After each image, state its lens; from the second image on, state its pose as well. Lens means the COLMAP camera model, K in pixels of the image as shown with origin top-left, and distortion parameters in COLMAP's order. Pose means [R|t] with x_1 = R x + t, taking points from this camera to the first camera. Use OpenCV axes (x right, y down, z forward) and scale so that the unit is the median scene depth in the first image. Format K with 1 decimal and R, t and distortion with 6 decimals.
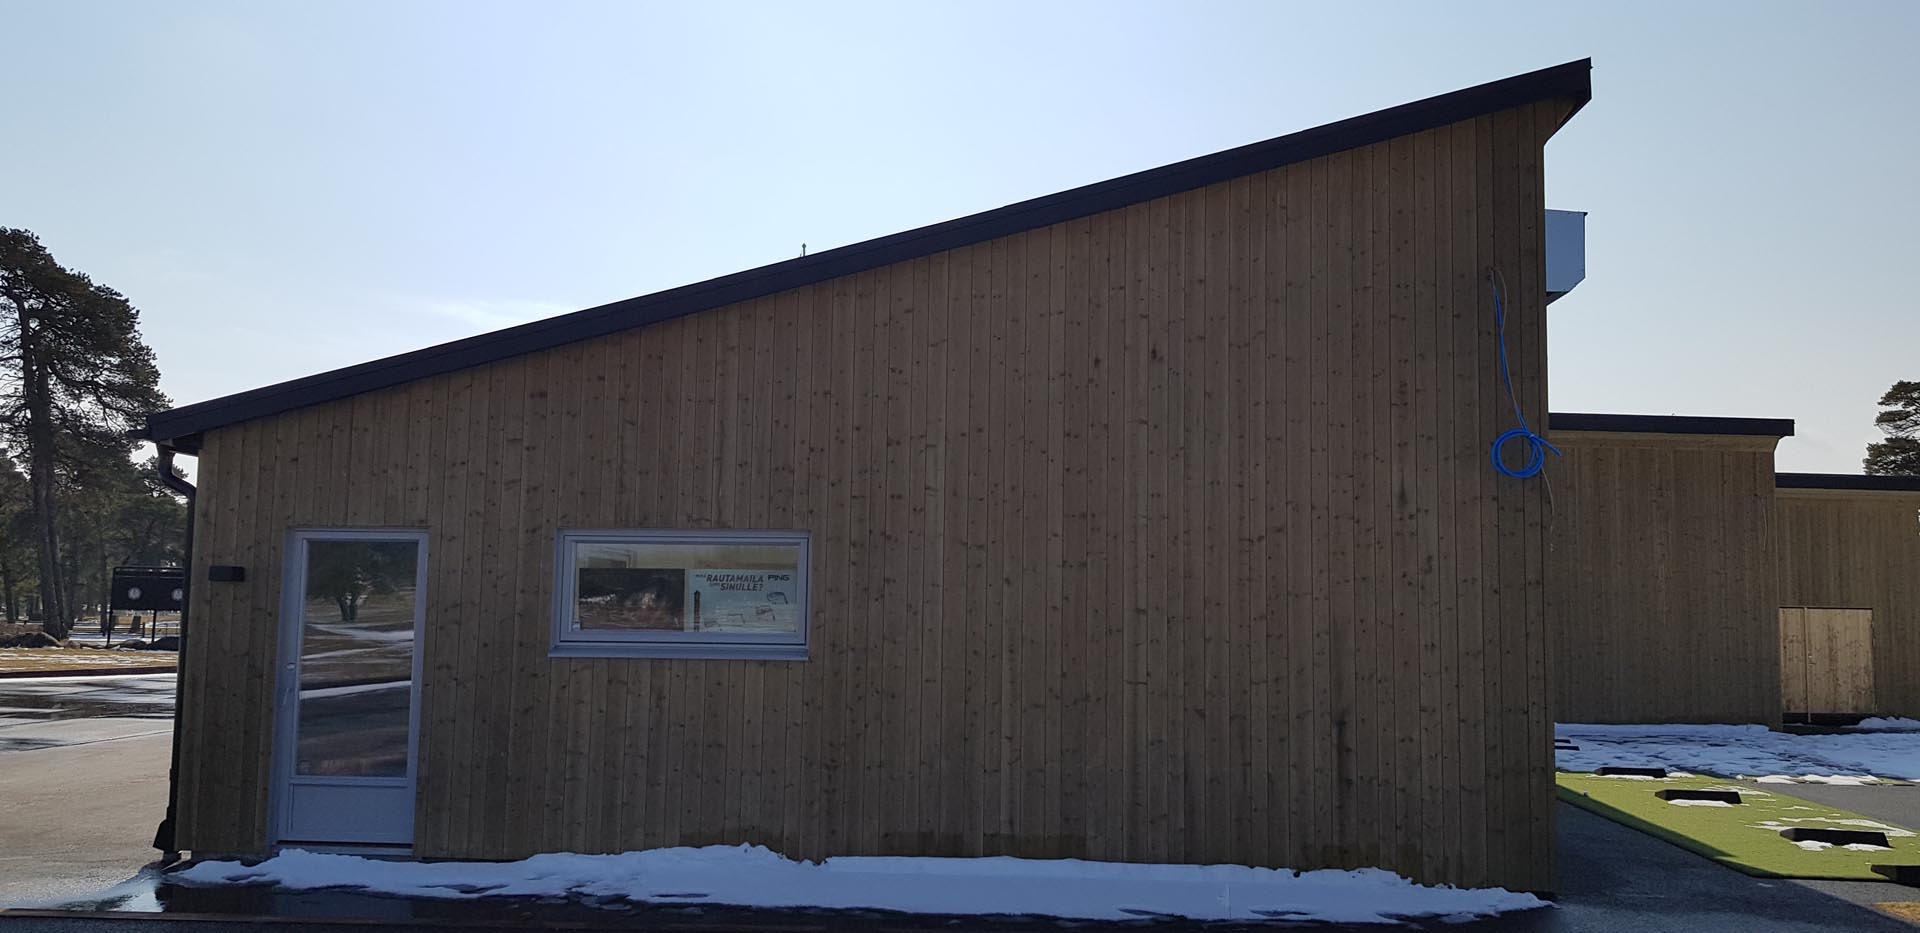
lens RADIAL K [[1443.8, 0, 936.0], [0, 1443.8, 464.8], [0, 0, 1]] dist [0.050560, -0.106962]
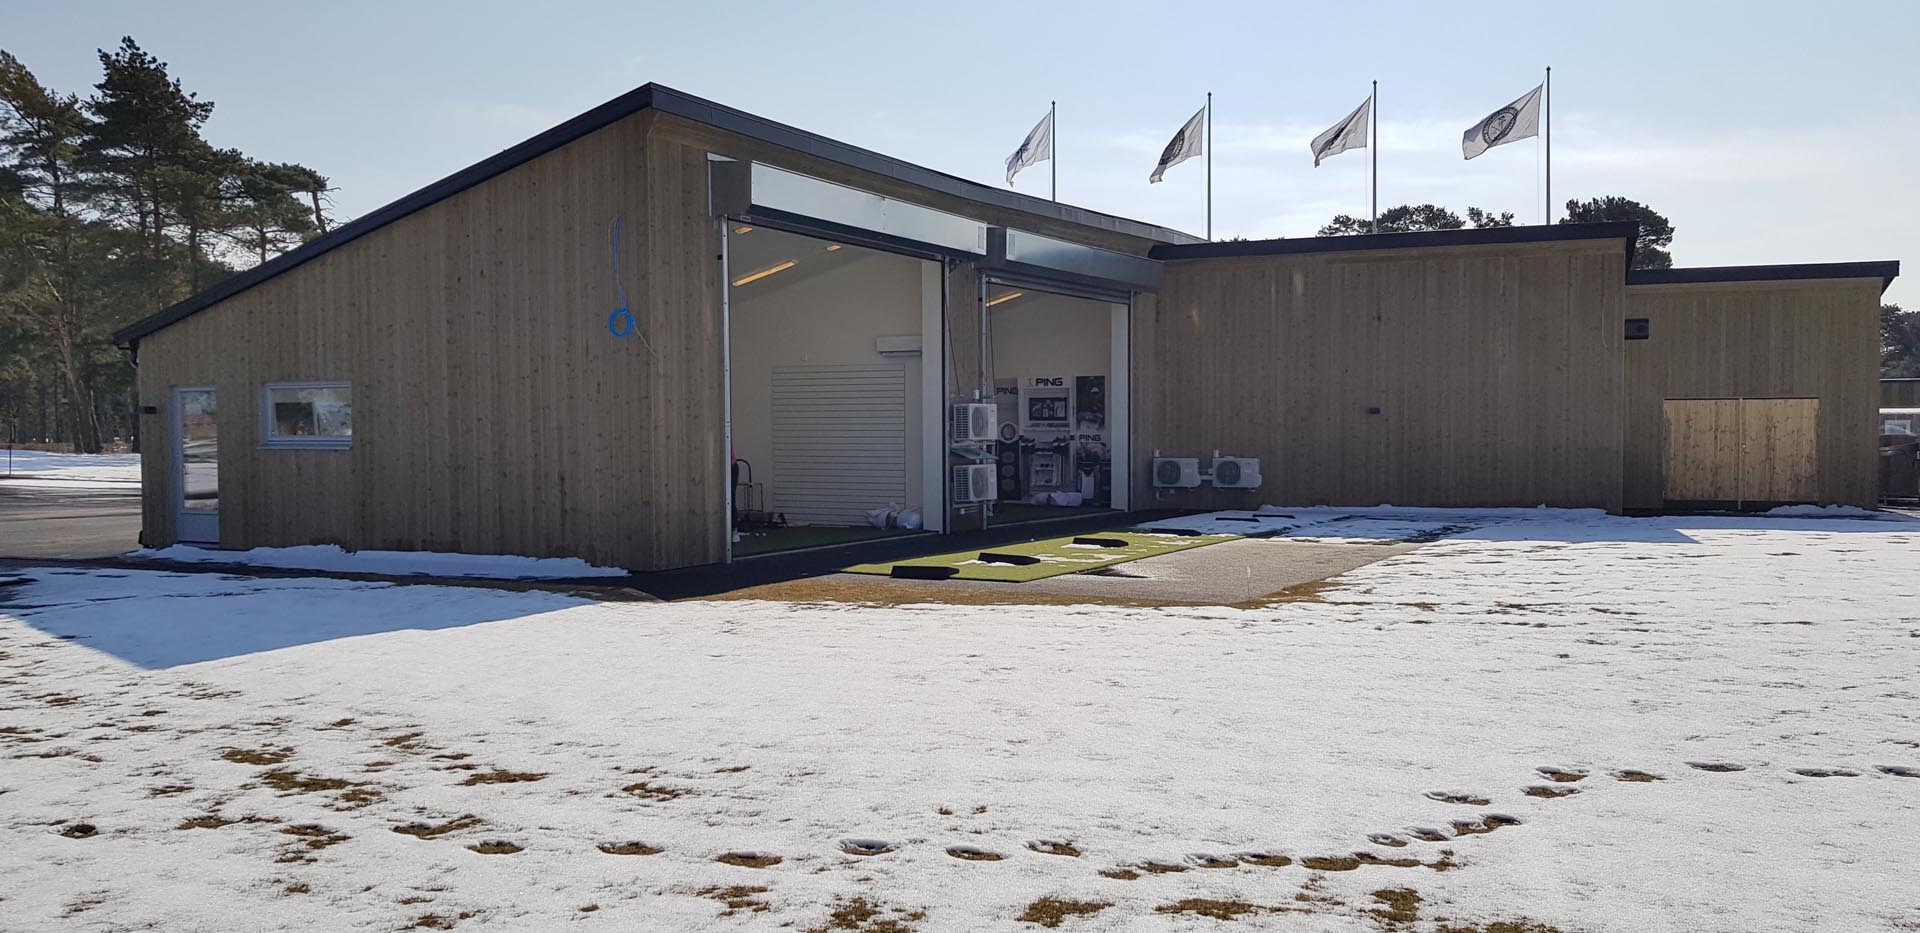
lens RADIAL K [[1443.8, 0, 936.0], [0, 1443.8, 464.8], [0, 0, 1]] dist [0.050560, -0.106962]
pose [[0.922214, -0.012184, -0.386487, 1.311055], [0.060369, 0.991784, 0.112784, -0.011106], [0.381938, -0.127343, 0.915373, -0.426157]]
